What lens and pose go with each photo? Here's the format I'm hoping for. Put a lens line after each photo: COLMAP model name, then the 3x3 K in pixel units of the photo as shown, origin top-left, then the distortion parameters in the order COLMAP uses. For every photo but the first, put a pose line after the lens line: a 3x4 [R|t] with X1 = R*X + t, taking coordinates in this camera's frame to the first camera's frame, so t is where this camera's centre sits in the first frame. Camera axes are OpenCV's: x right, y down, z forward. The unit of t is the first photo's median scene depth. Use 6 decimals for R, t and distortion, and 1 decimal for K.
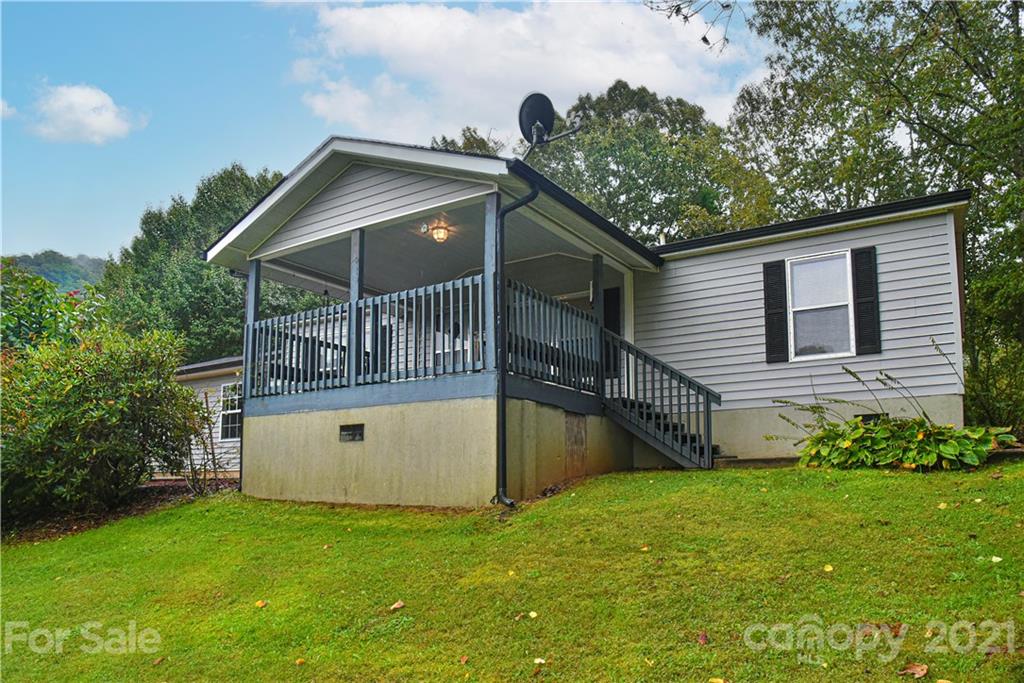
lens RADIAL K [[709.6, 0, 512.0], [0, 709.6, 341.5], [0, 0, 1]] dist [-0.089322, 0.055681]
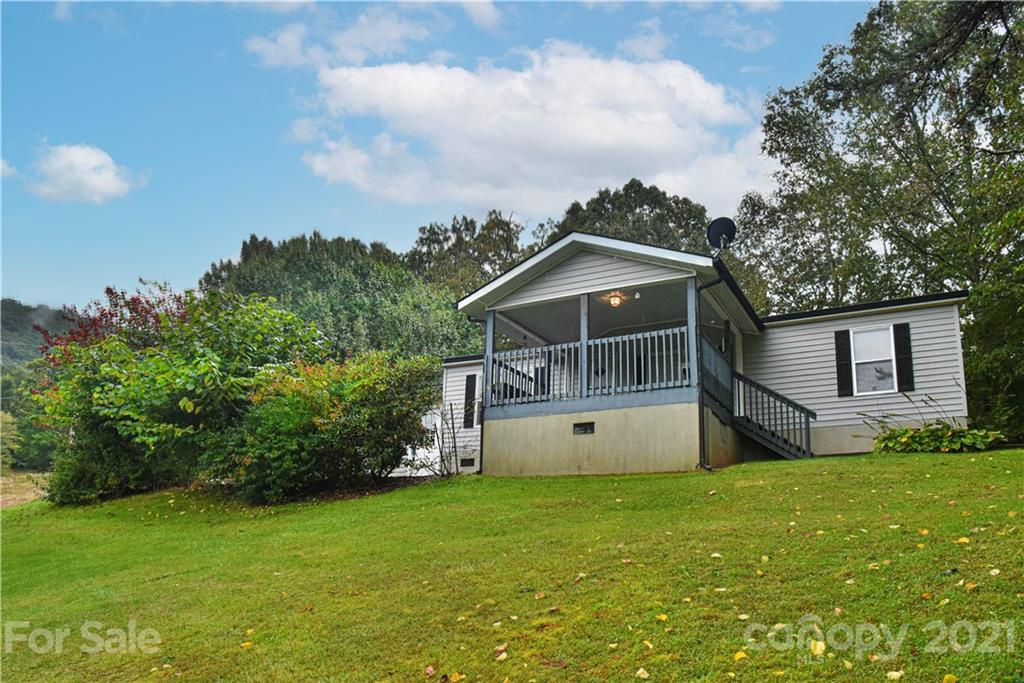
lens RADIAL K [[728.6, 0, 512.0], [0, 728.6, 341.5], [0, 0, 1]] dist [-0.110762, 0.079150]
pose [[0.996019, 0.051316, 0.072888, -0.463840], [-0.043053, 0.992918, -0.110728, 0.115124], [-0.078054, 0.107149, 0.991174, -0.491387]]
